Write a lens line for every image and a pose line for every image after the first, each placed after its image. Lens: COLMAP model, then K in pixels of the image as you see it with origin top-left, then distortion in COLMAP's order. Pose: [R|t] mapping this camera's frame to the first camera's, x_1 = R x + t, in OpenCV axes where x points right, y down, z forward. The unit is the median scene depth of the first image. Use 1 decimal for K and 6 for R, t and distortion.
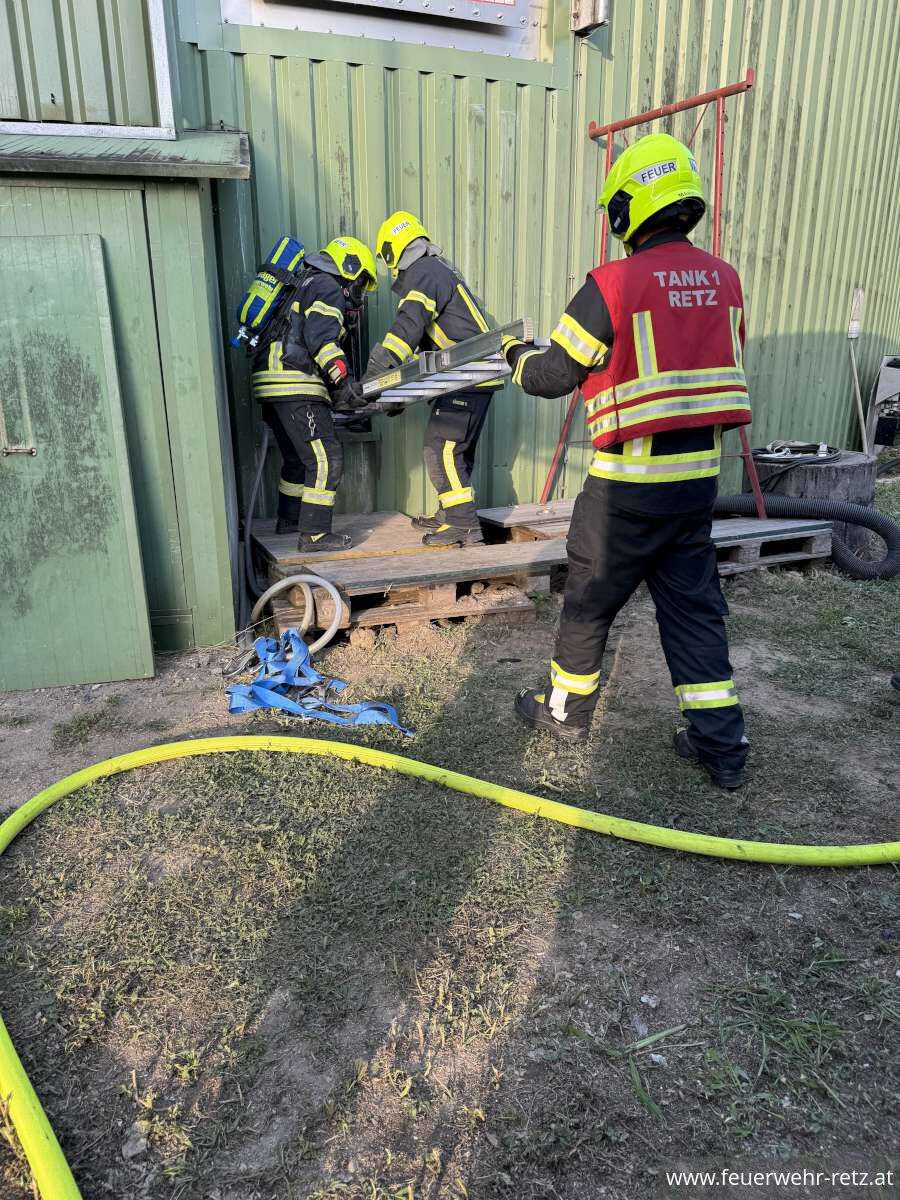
lens RADIAL K [[841.8, 0, 445.5], [0, 841.8, 579.1], [0, 0, 1]] dist [0.024115, -0.032248]
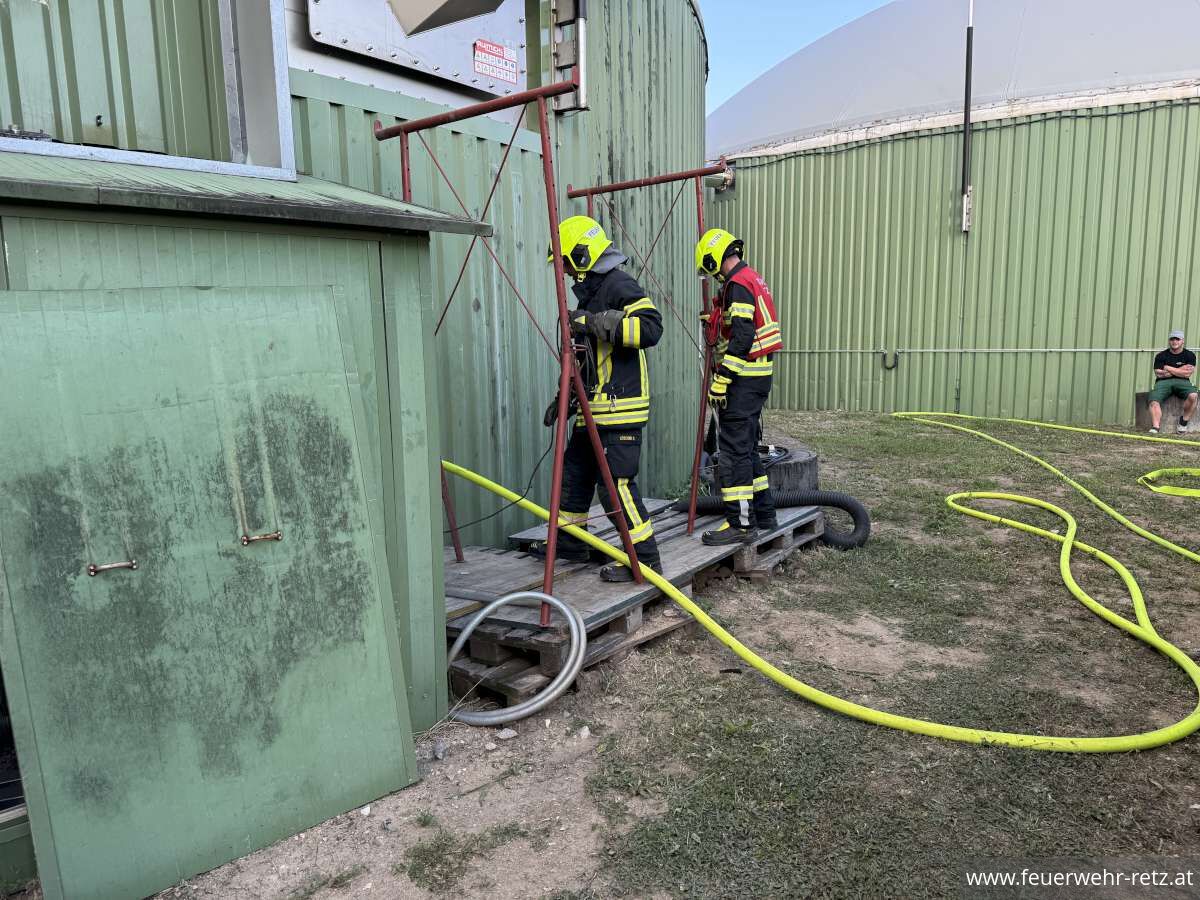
lens RADIAL K [[841.8, 0, 598.1], [0, 841.8, 438.9], [0, 0, 1]] dist [0.024115, -0.032248]
pose [[0.858881, -0.078692, 0.506095, -0.618213], [0.166367, 0.977409, -0.130361, -0.081409], [-0.484403, 0.196162, 0.852569, 0.126019]]
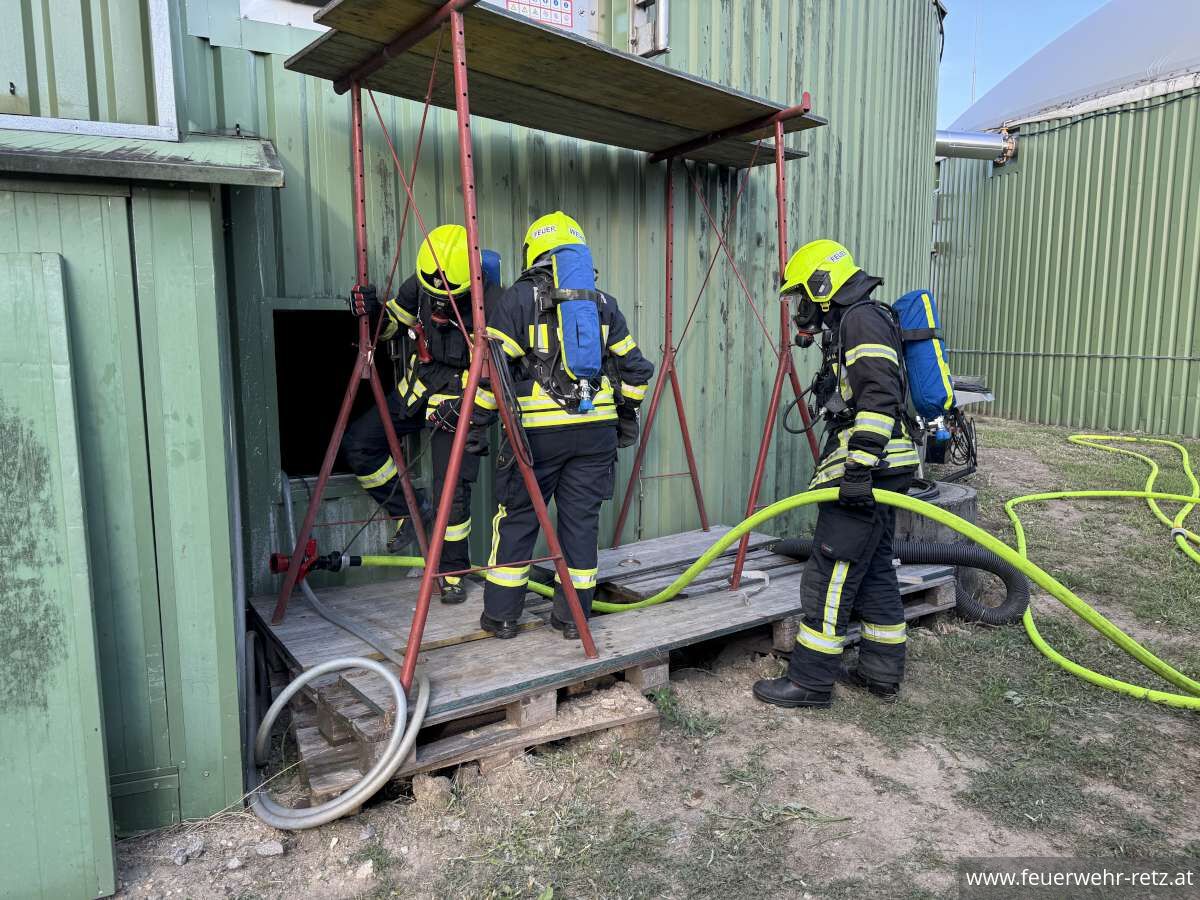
lens RADIAL K [[841.8, 0, 615.7], [0, 841.8, 430.7], [0, 0, 1]] dist [0.024115, -0.032248]
pose [[0.982142, -0.024151, 0.186587, -0.081883], [0.057583, 0.982723, -0.175899, -0.103734], [-0.179115, 0.183502, 0.966563, 0.243554]]
